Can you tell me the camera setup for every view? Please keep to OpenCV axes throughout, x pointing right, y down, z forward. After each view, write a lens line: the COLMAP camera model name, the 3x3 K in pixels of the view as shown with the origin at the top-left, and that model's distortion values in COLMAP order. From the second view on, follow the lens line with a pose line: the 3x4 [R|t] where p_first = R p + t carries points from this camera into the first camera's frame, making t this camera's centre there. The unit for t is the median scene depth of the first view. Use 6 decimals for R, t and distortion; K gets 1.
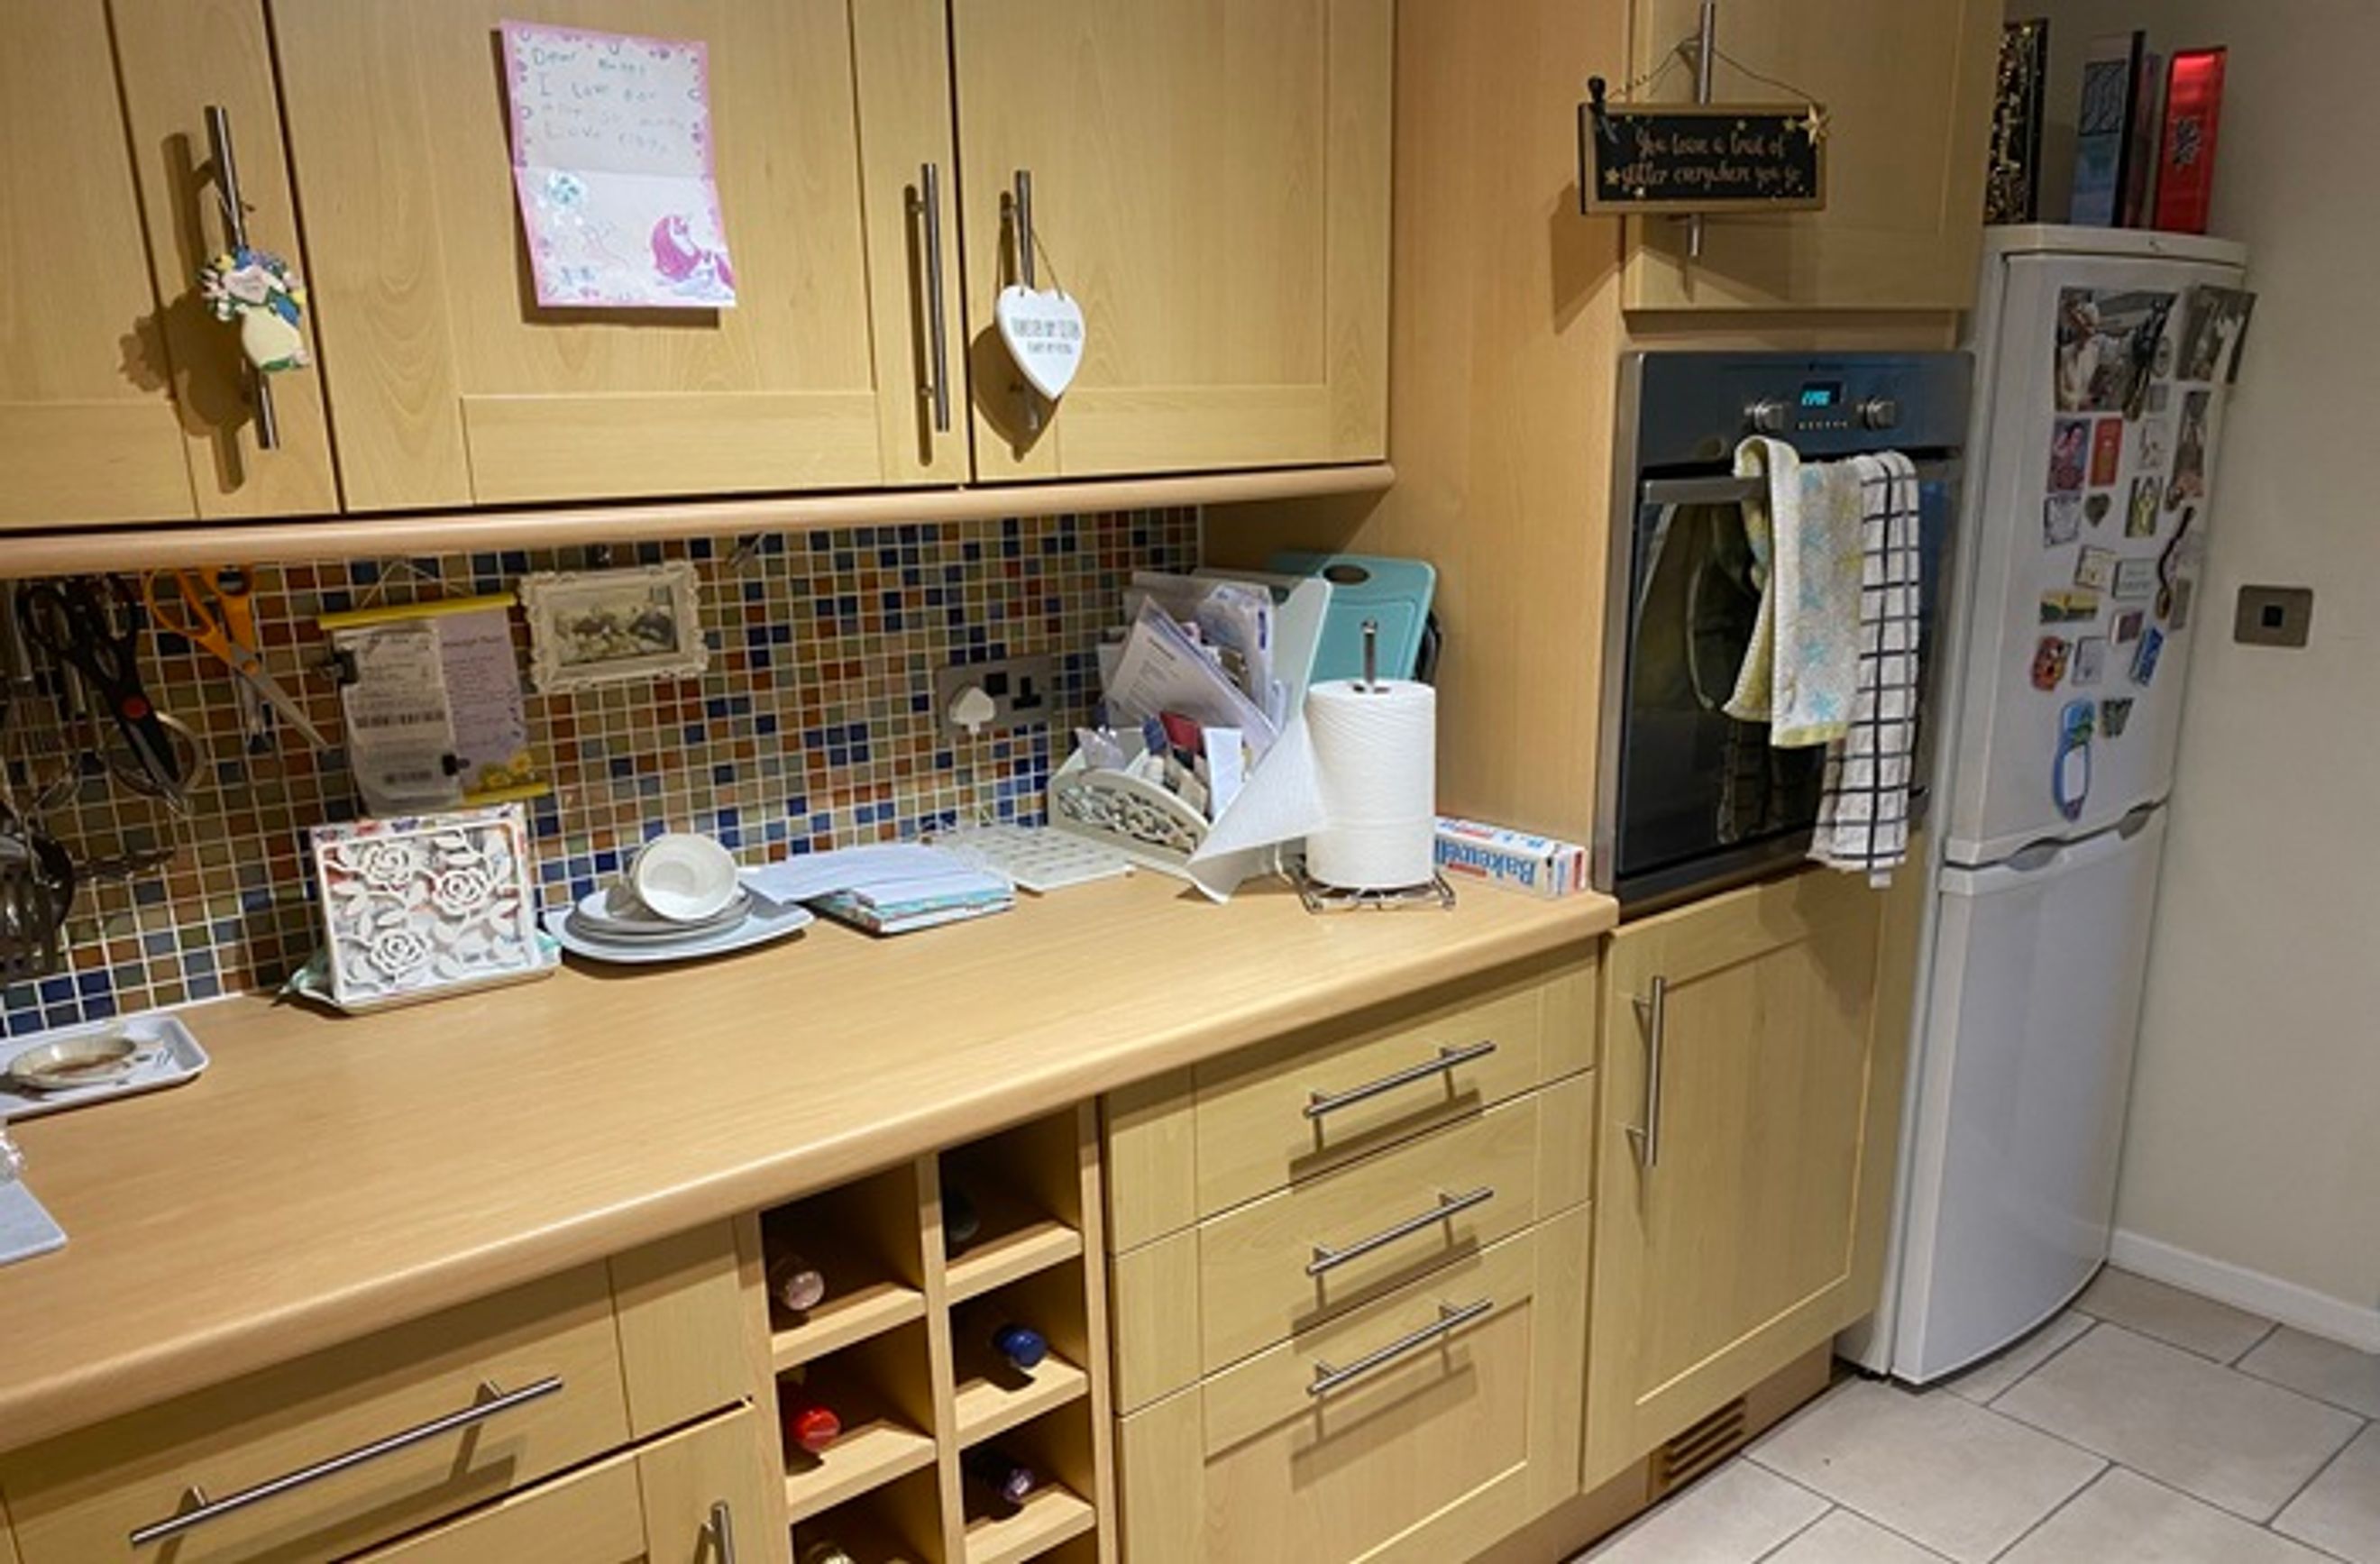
lens RADIAL K [[1832.8, 0, 1196.7], [0, 1832.8, 889.5], [0, 0, 1]] dist [0.079670, -0.078791]
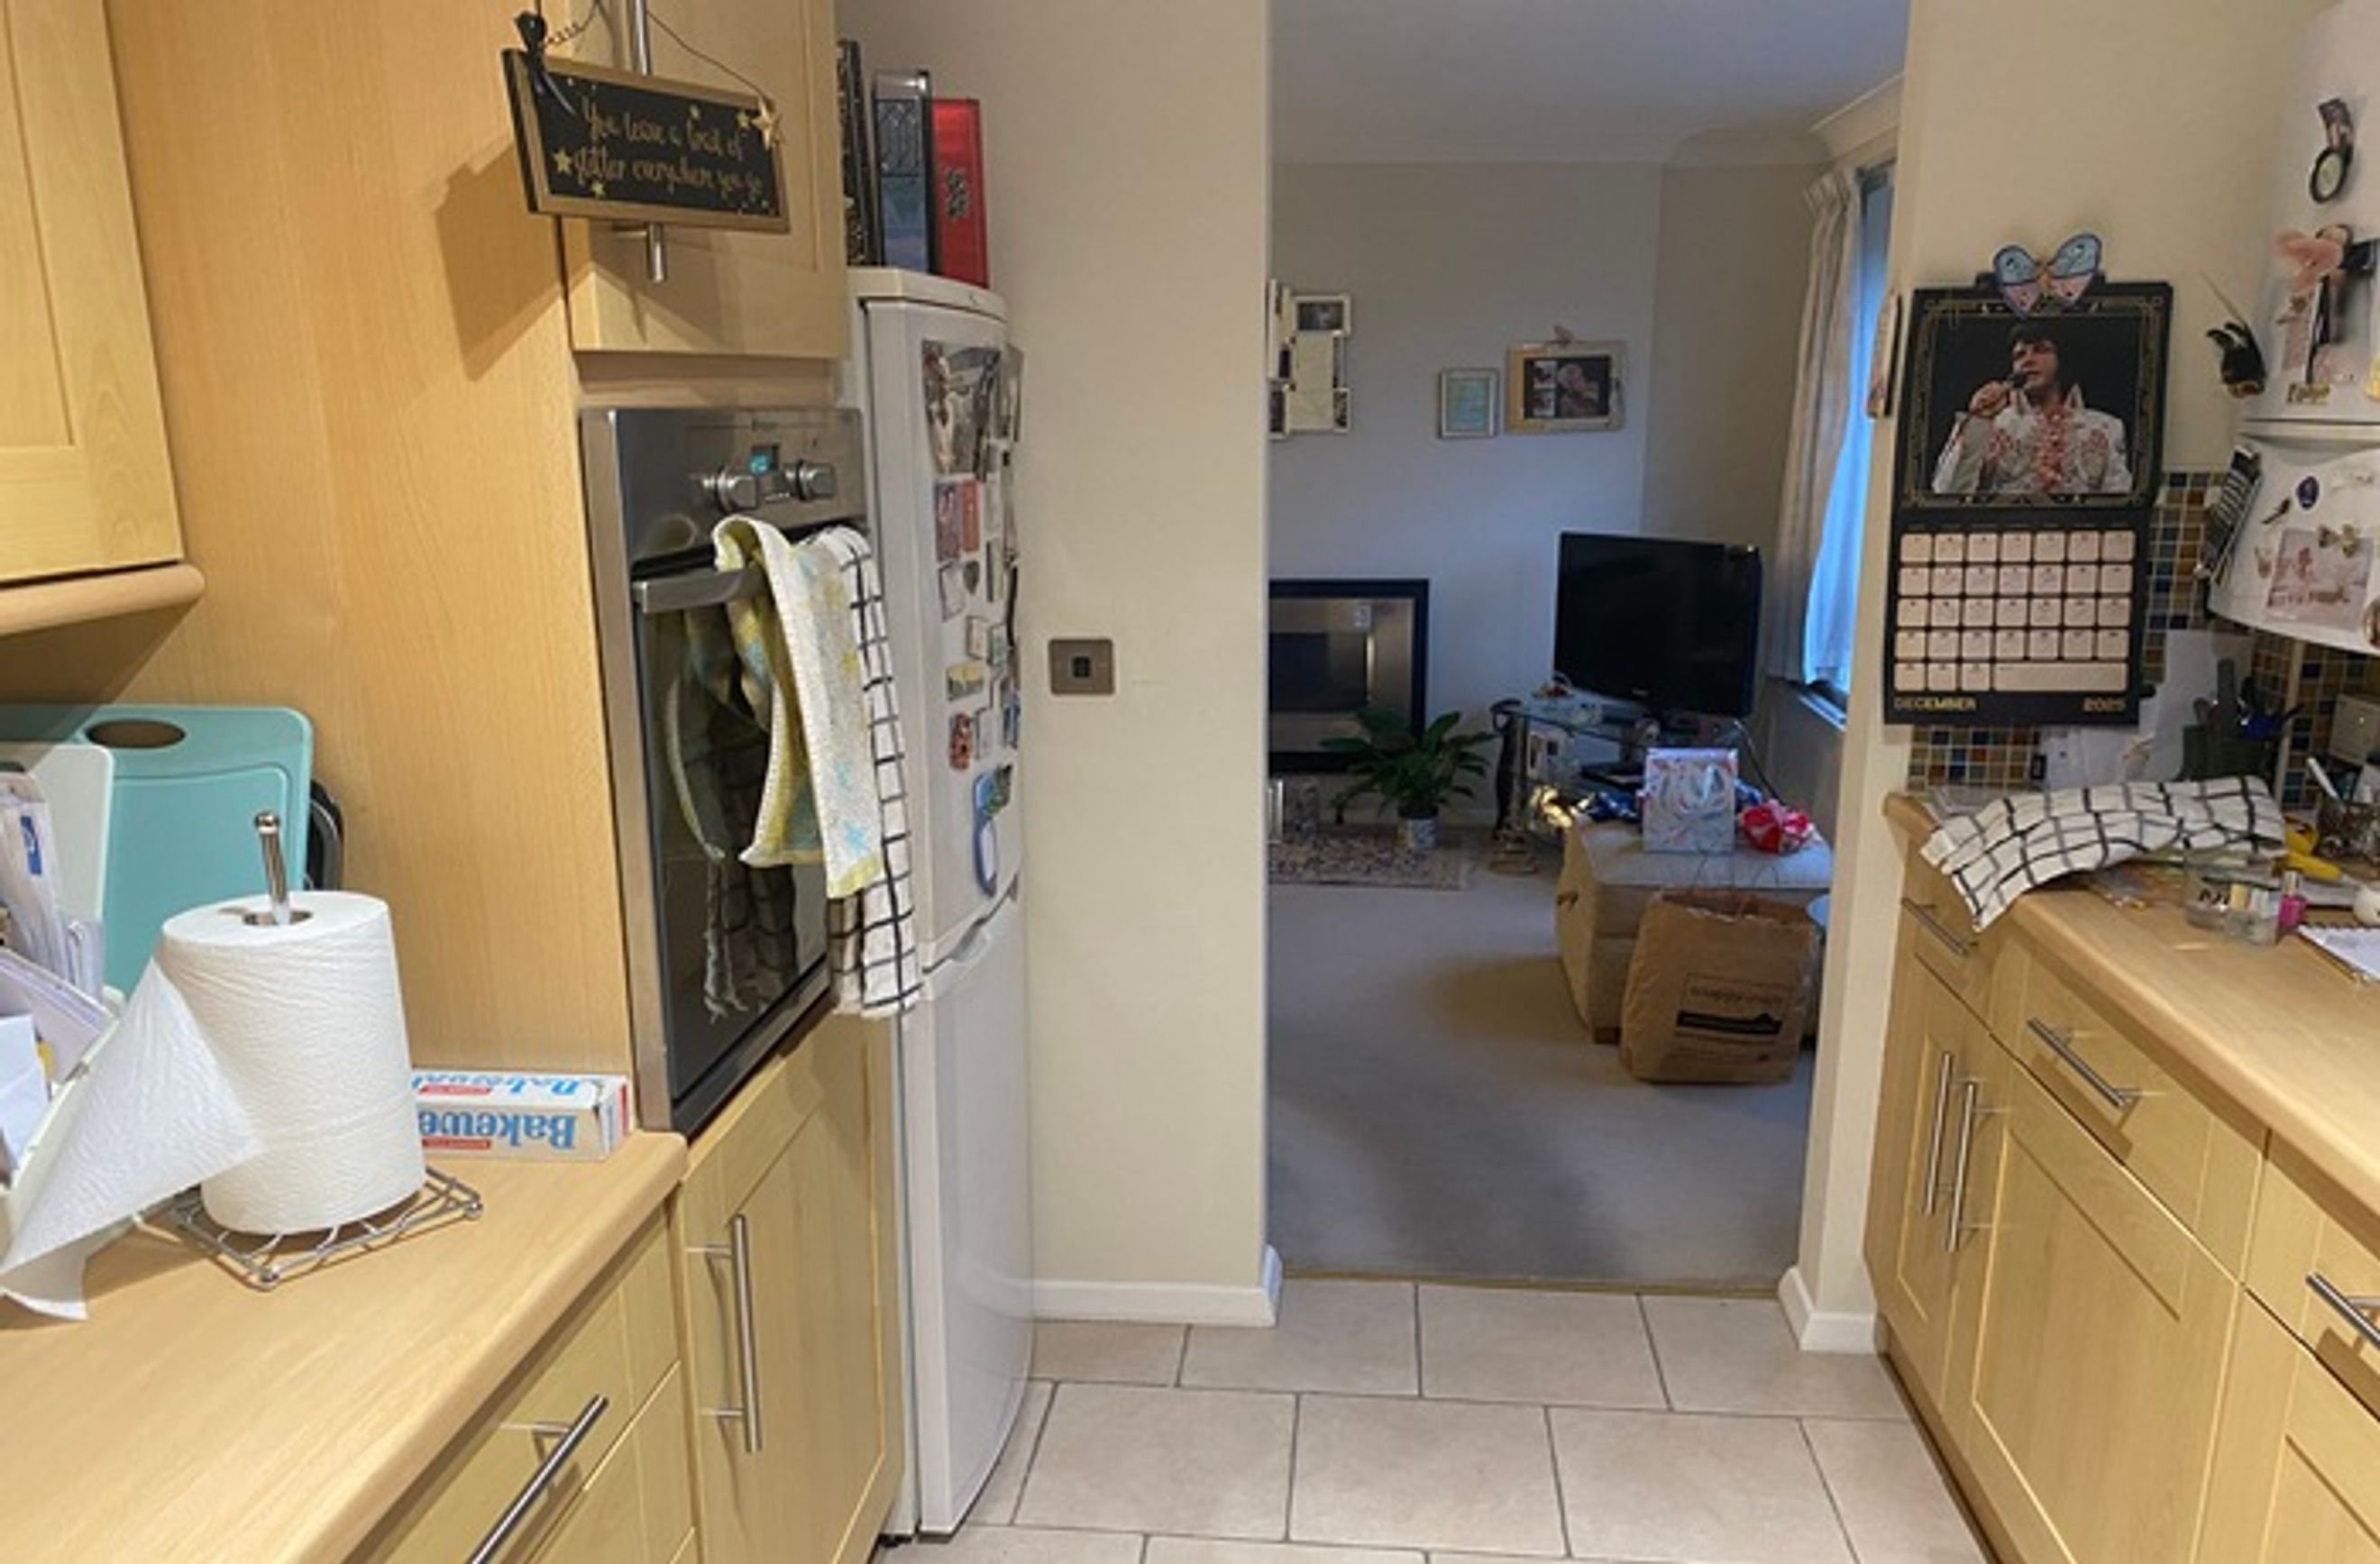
lens RADIAL K [[1832.8, 0, 1196.7], [0, 1832.8, 889.5], [0, 0, 1]] dist [0.079670, -0.078791]
pose [[0.726747, -0.167674, 0.666126, -0.102043], [0.177389, 0.982668, 0.053820, -0.095670], [-0.663605, 0.079050, 0.743895, 0.297287]]
